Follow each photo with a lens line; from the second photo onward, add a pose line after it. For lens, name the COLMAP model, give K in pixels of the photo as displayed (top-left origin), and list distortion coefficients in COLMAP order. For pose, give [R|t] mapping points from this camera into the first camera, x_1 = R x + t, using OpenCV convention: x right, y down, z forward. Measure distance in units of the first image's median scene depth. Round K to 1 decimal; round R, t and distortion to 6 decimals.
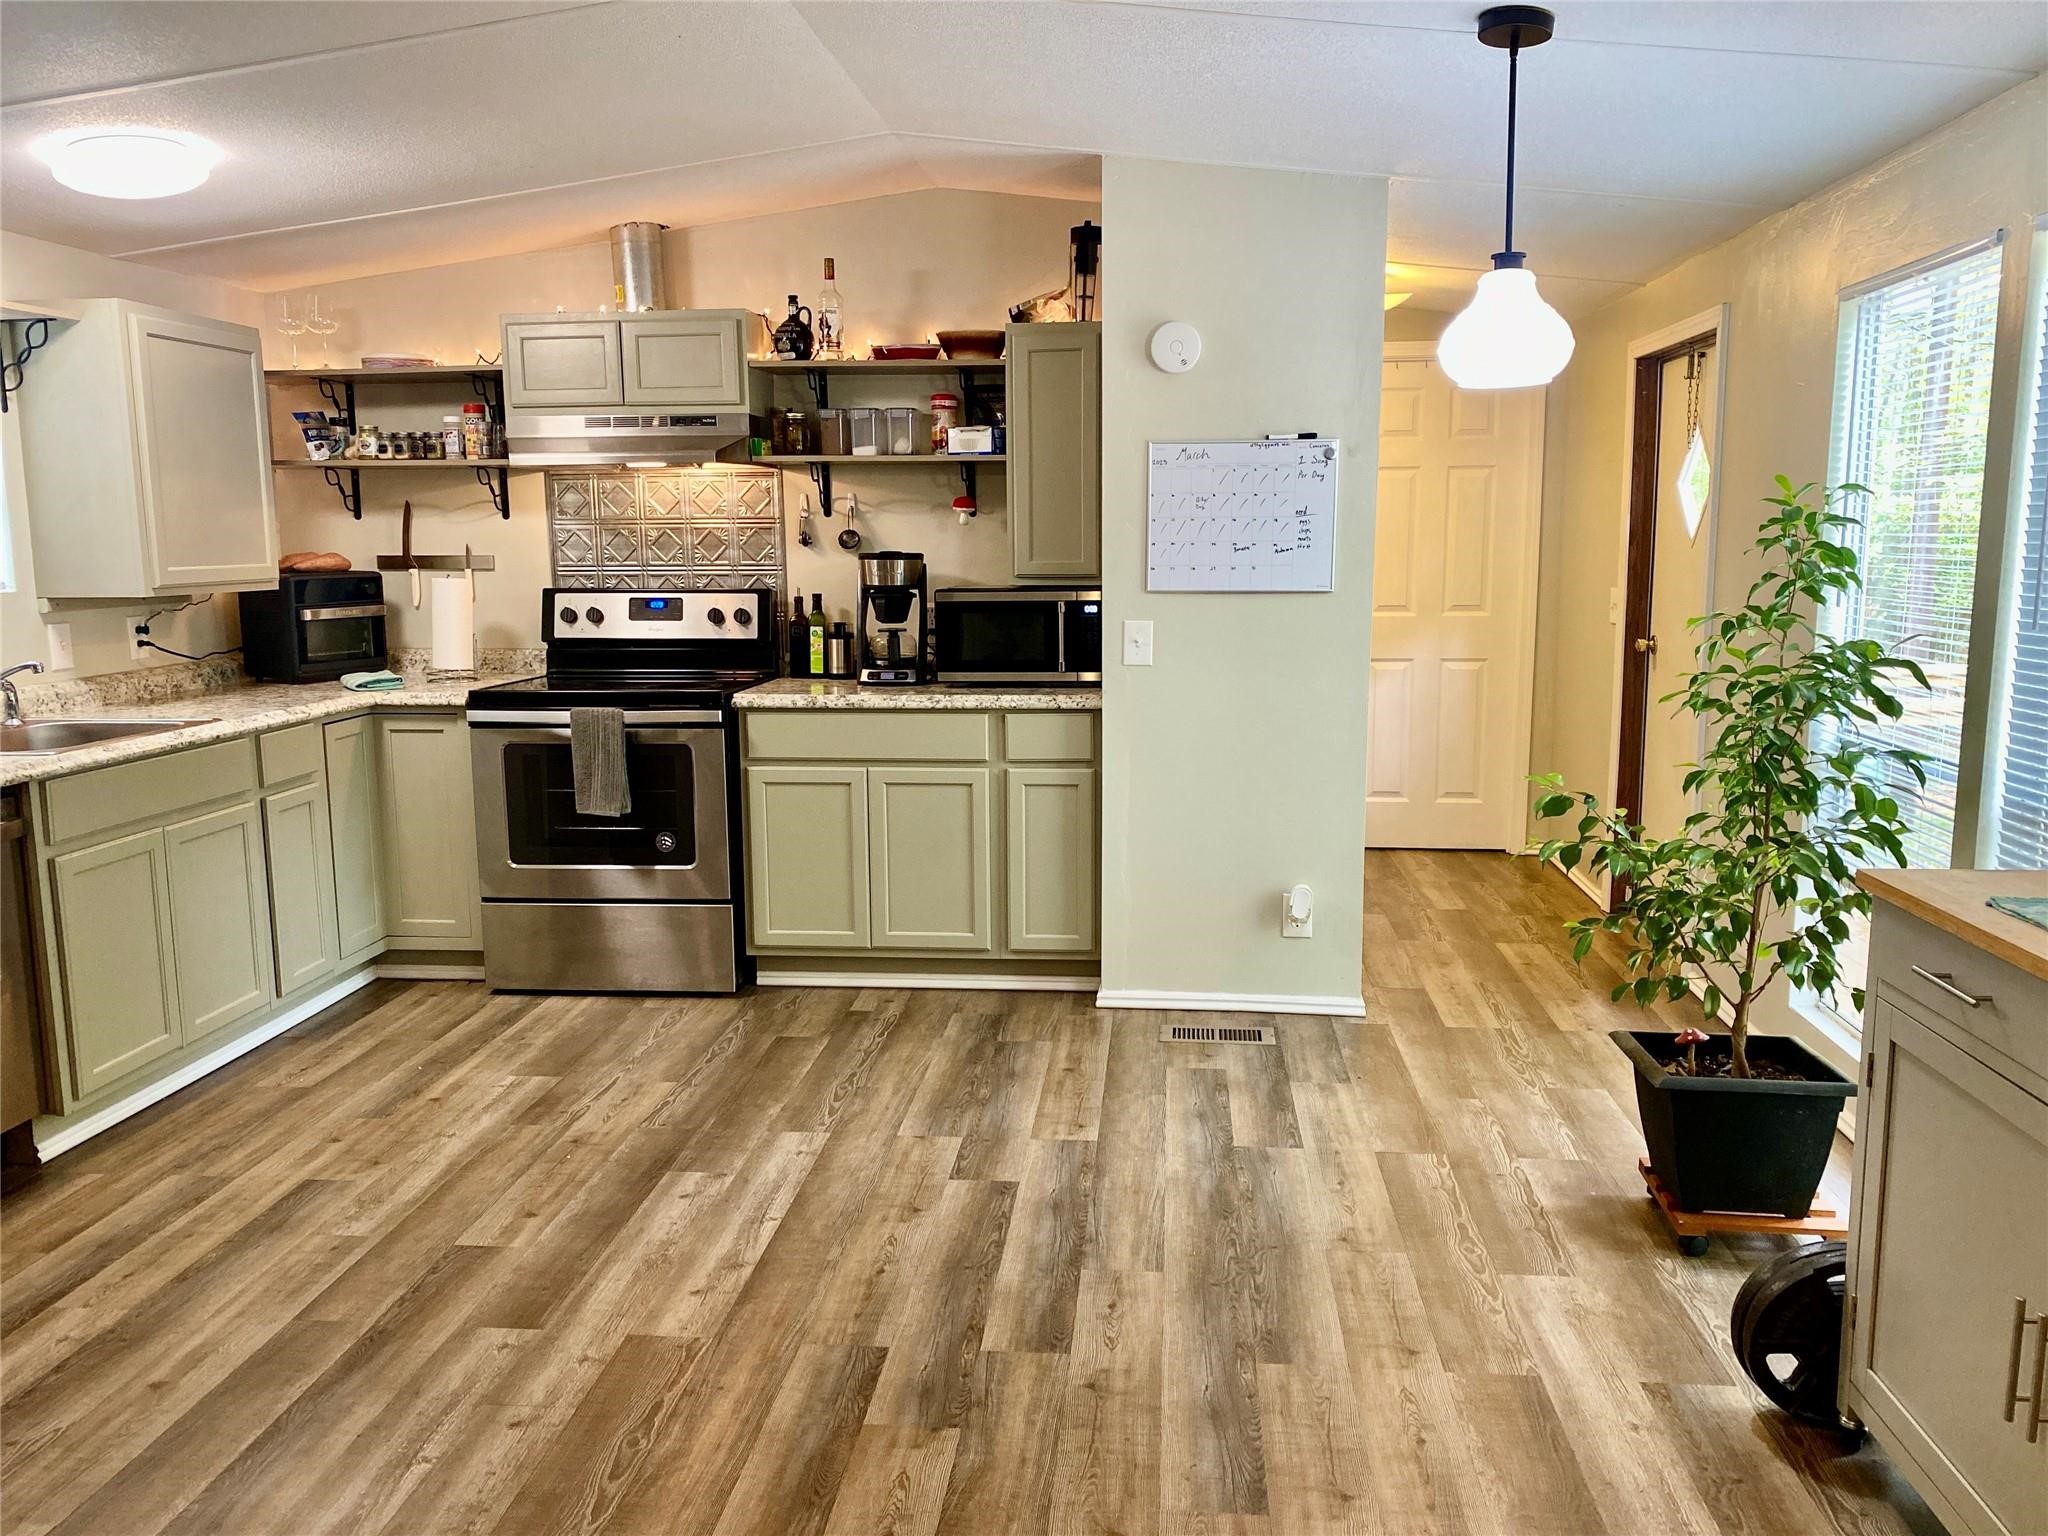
lens RADIAL K [[1524.3, 0, 1024.0], [0, 1524.3, 768.0], [0, 0, 1]] dist [0.054091, -0.161320]
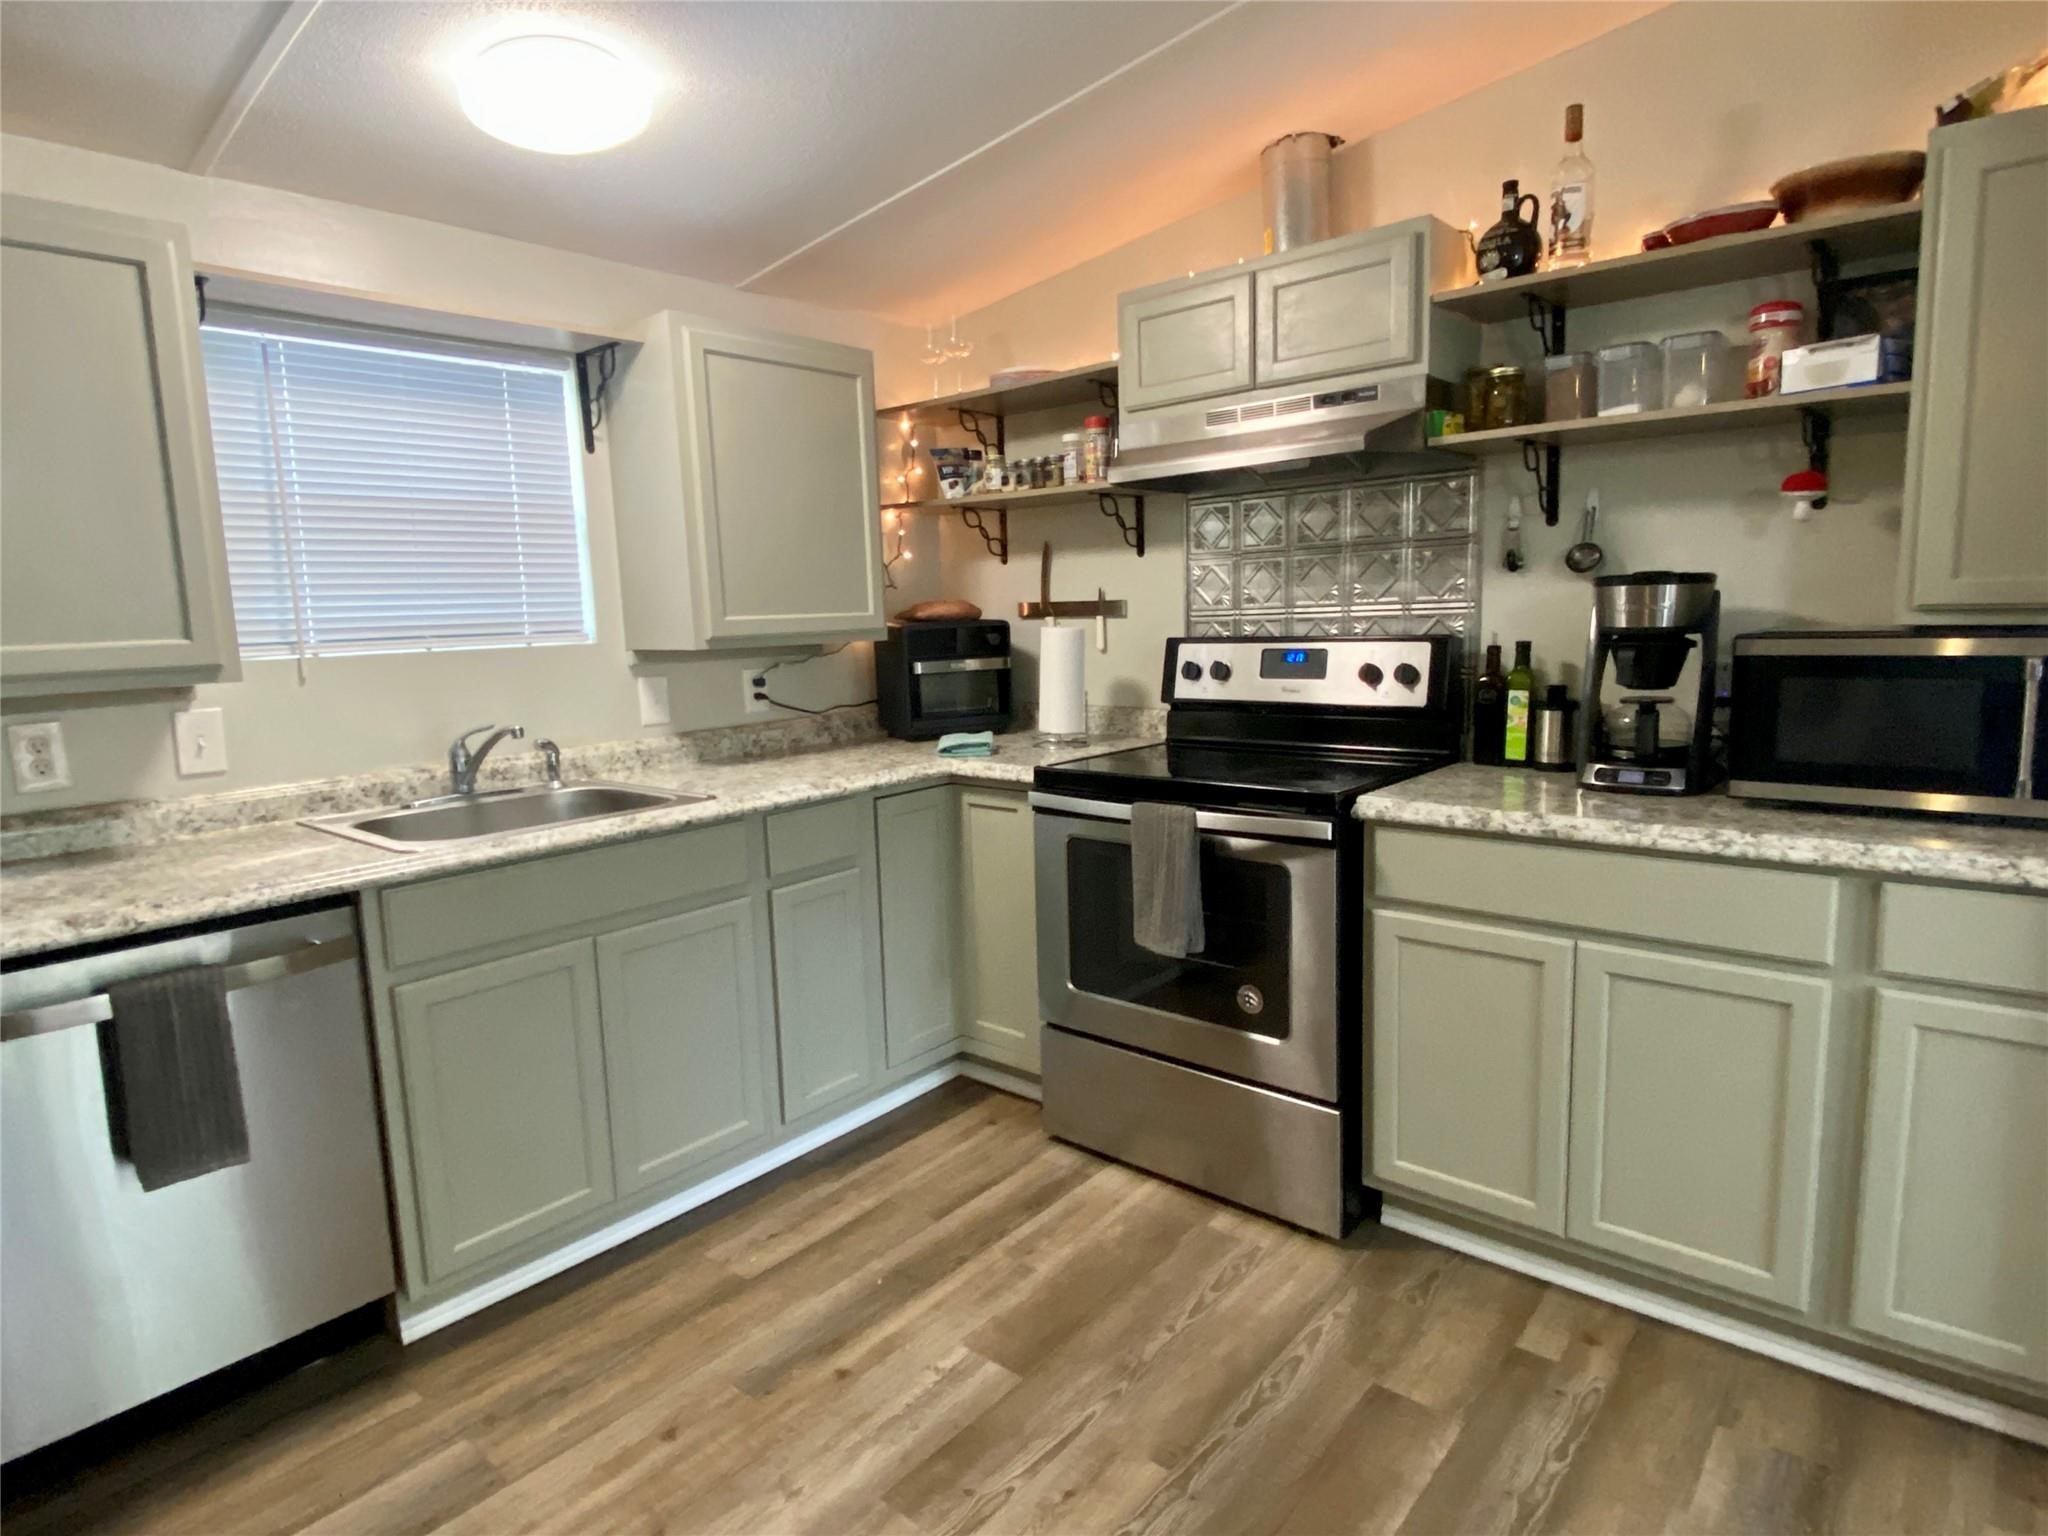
lens RADIAL K [[1121.7, 0, 1024.0], [0, 1121.7, 768.0], [0, 0, 1]] dist [0.063492, -0.063168]
pose [[0.820762, 0.060728, -0.568034, -0.031510], [-0.058310, 0.998046, 0.022447, -0.060478], [0.568287, 0.014698, 0.822699, 0.494916]]
